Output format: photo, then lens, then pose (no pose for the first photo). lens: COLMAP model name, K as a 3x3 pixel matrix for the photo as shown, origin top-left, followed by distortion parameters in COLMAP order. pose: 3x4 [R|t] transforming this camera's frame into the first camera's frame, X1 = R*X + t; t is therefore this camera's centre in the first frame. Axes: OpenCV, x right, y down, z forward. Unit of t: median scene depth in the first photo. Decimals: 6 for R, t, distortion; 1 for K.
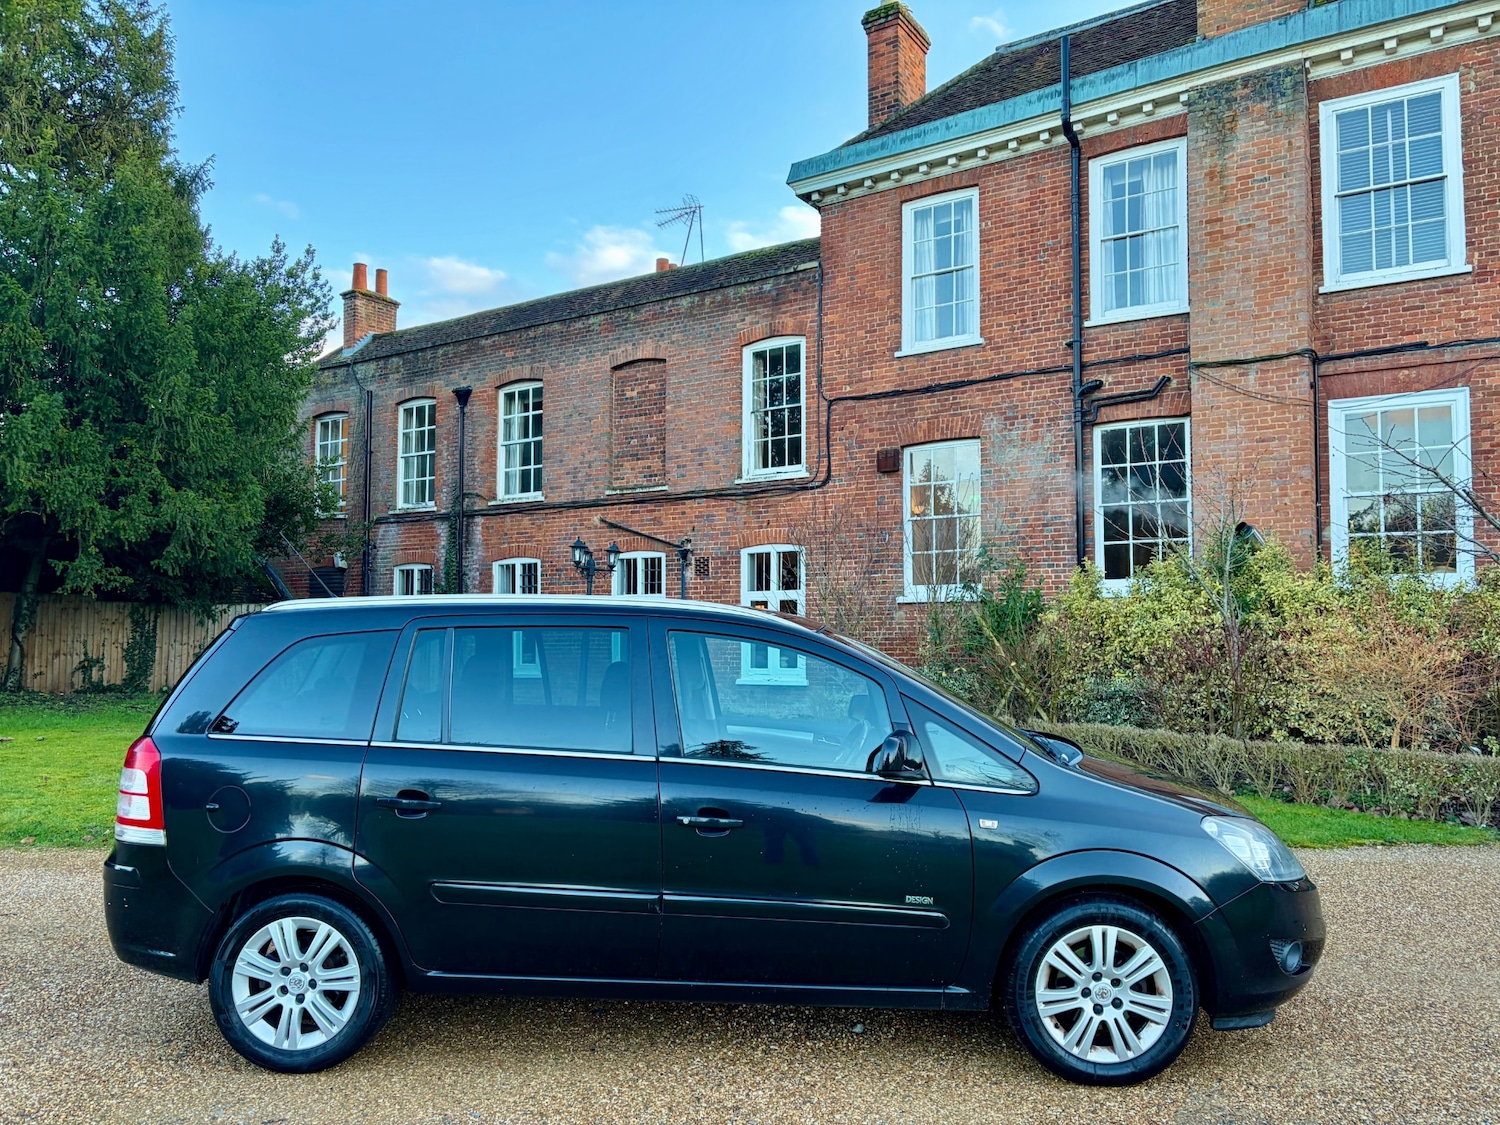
lens RADIAL K [[1140.7, 0, 759.6], [0, 1140.7, 569.5], [0, 0, 1]] dist [0.014207, -0.039724]
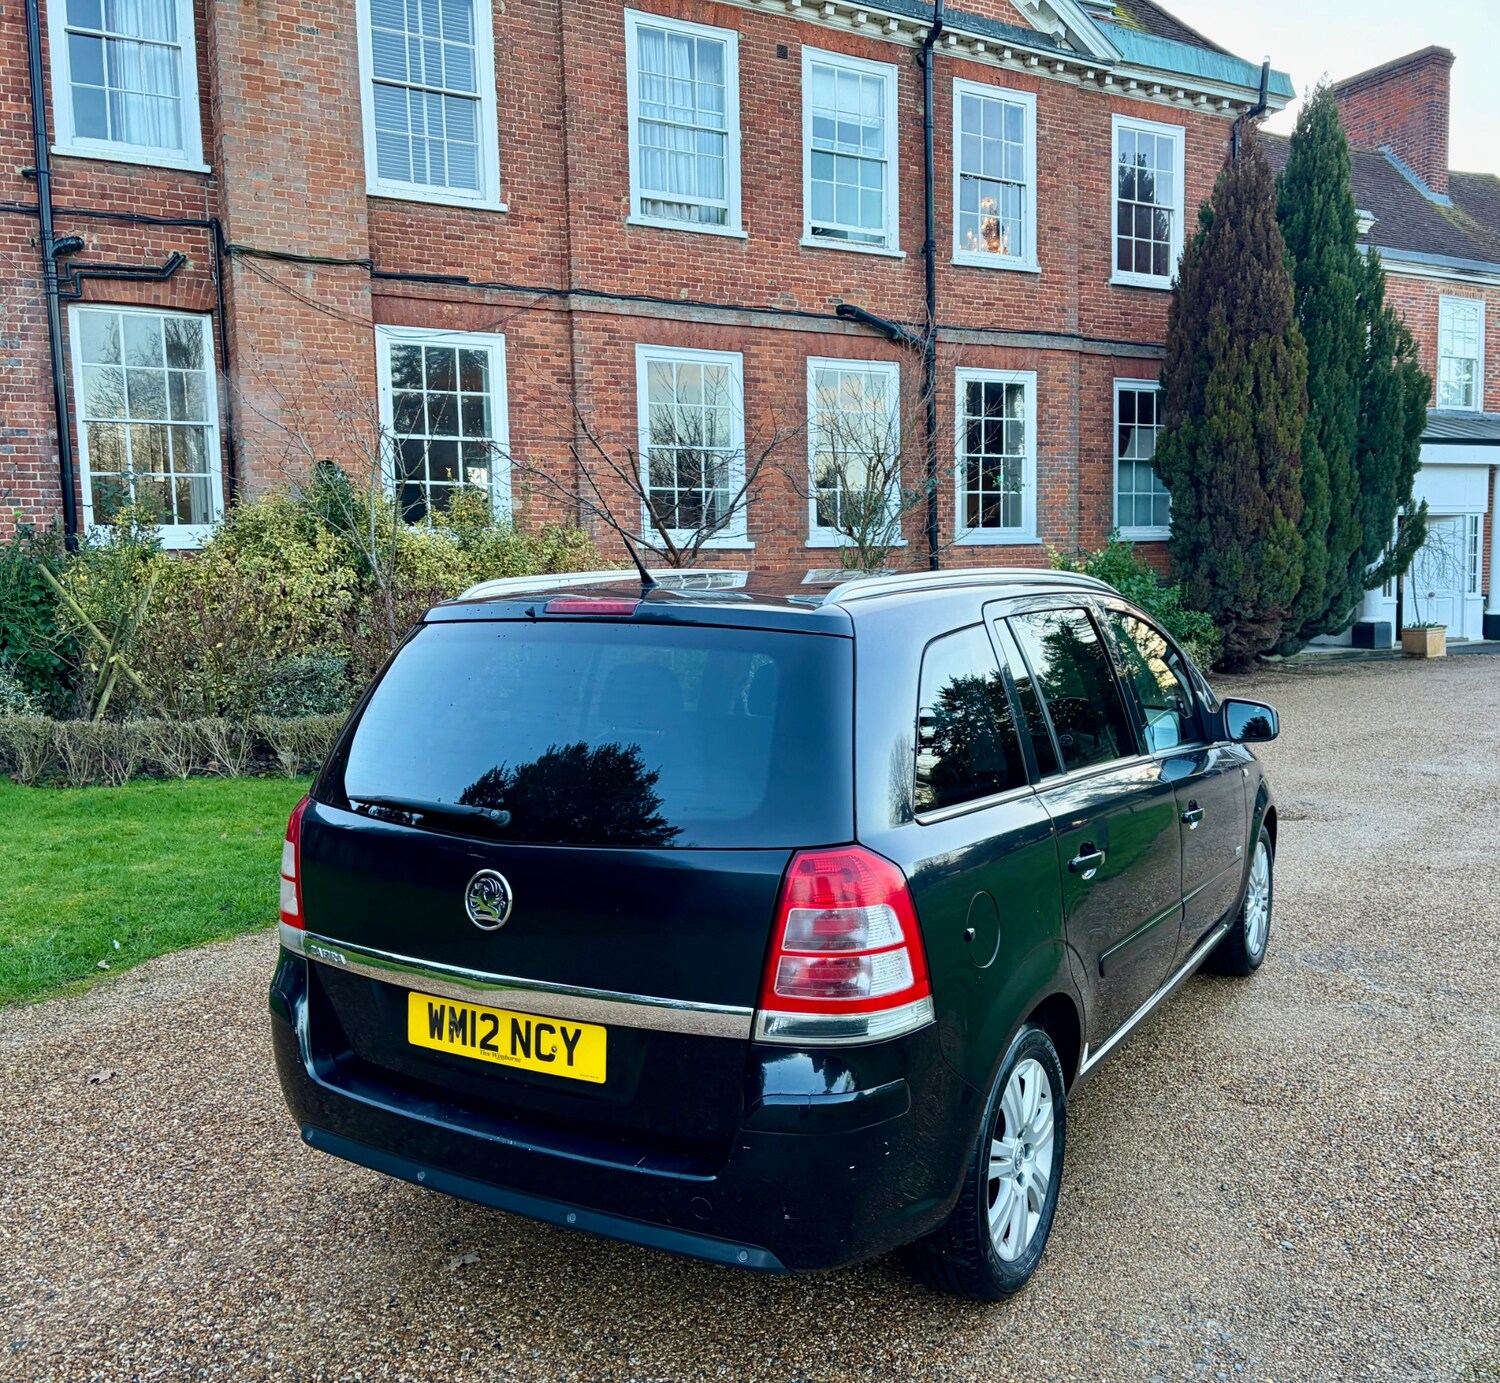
lens RADIAL K [[1398.5, 0, 769.3], [0, 1398.5, 705.7], [0, 0, 1]] dist [0.012666, 0.006086]
pose [[0.411478, -0.097358, 0.906205, -0.371823], [-0.026948, 0.992544, 0.118870, 0.006115], [-0.911021, -0.073333, 0.405786, 0.263054]]
